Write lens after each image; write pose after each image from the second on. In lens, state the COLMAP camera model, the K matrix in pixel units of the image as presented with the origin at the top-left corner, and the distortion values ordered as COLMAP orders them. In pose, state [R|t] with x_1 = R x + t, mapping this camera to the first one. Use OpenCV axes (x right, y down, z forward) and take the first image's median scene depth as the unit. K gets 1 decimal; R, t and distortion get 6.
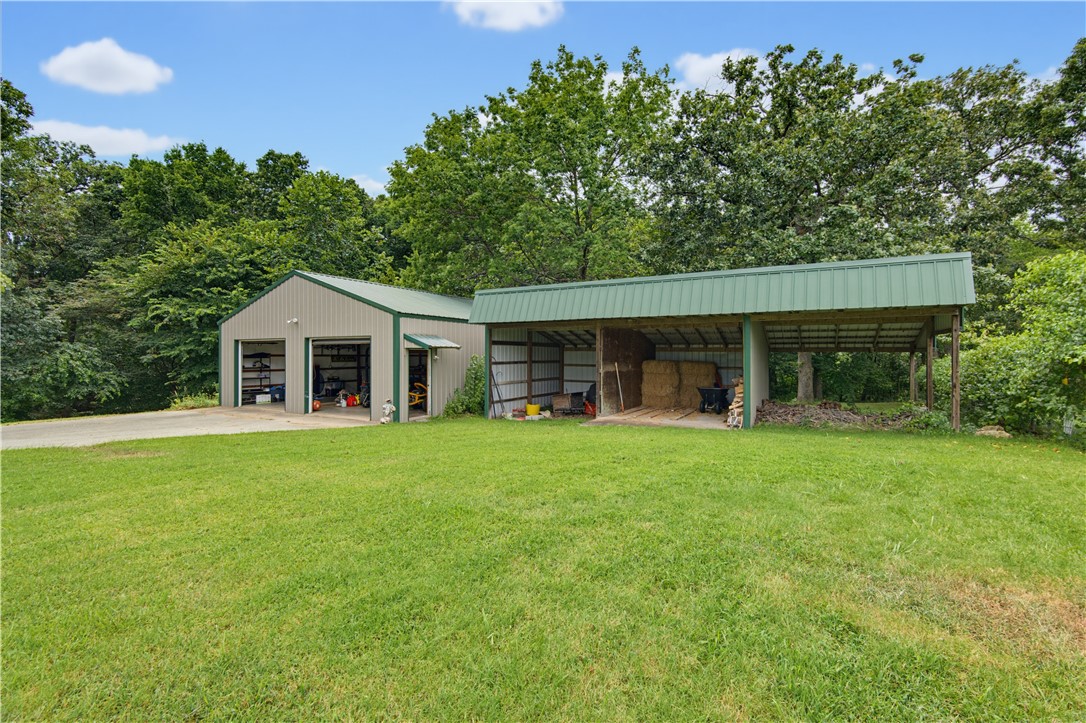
lens RADIAL K [[485.9, 0, 543.0], [0, 485.9, 361.5], [0, 0, 1]] dist [-0.000052, 0.000027]
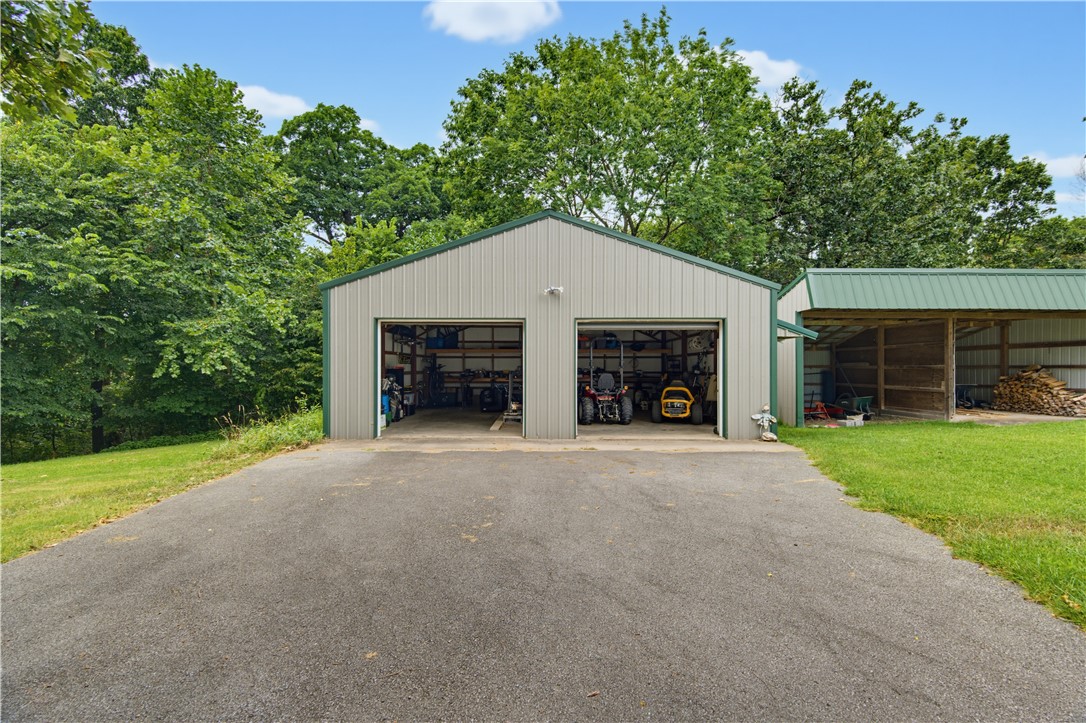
lens RADIAL K [[485.9, 0, 543.0], [0, 485.9, 361.5], [0, 0, 1]] dist [-0.000052, 0.000027]
pose [[0.841808, -0.020635, 0.539383, -0.813100], [0.013180, 0.999757, 0.017676, -0.004296], [-0.539616, -0.007771, 0.841875, 0.429724]]
